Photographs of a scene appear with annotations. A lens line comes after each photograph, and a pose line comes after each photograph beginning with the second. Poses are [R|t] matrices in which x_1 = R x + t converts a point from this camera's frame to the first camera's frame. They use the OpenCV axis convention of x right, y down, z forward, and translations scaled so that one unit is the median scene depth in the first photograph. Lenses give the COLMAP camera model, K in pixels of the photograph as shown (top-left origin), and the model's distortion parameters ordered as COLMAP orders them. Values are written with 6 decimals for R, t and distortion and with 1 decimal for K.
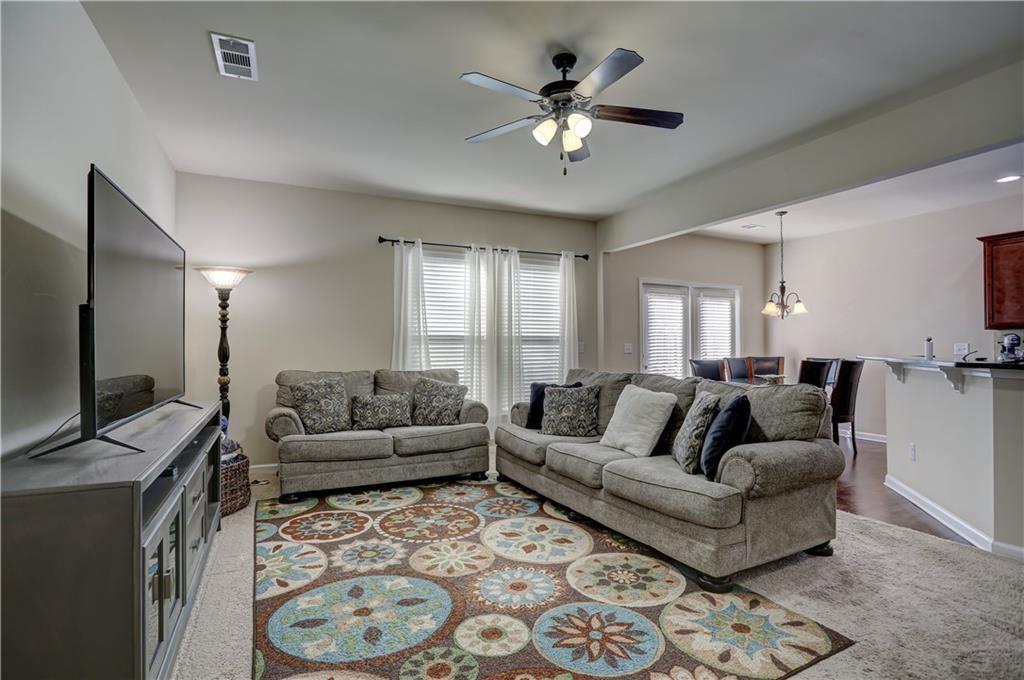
lens RADIAL K [[498.8, 0, 502.9], [0, 498.8, 341.8], [0, 0, 1]] dist [-0.053228, 0.002121]
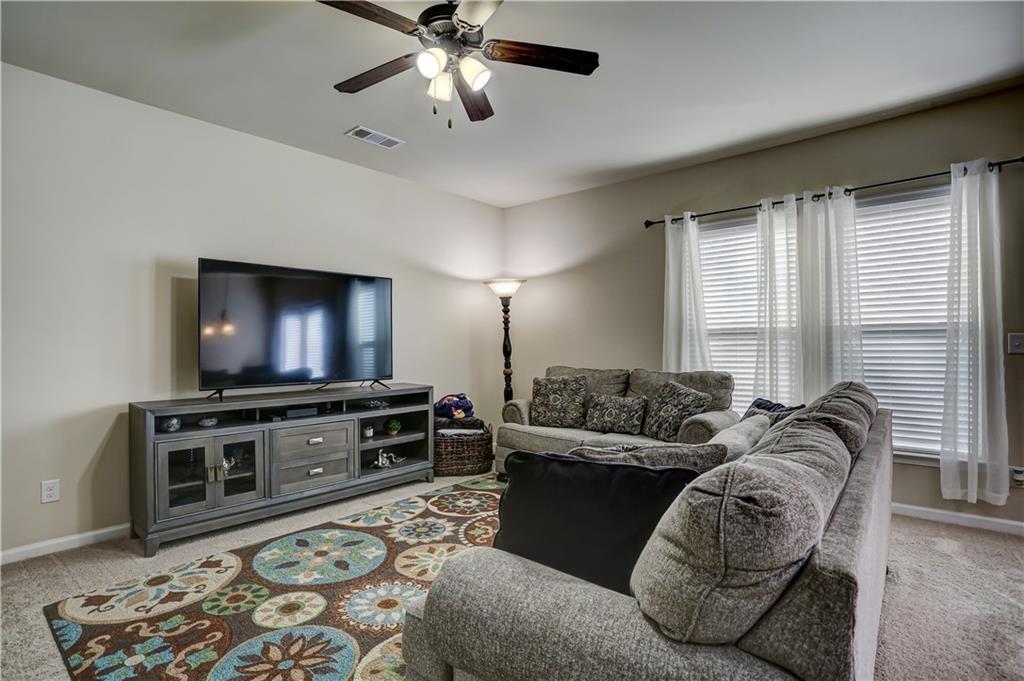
lens RADIAL K [[498.8, 0, 506.1], [0, 498.8, 336.3], [0, 0, 1]] dist [-0.053228, 0.002121]
pose [[0.396852, -0.020302, -0.917658, 0.728764], [0.009505, 0.999793, -0.018008, 0.015866], [0.917833, -0.001576, 0.396963, 0.640706]]
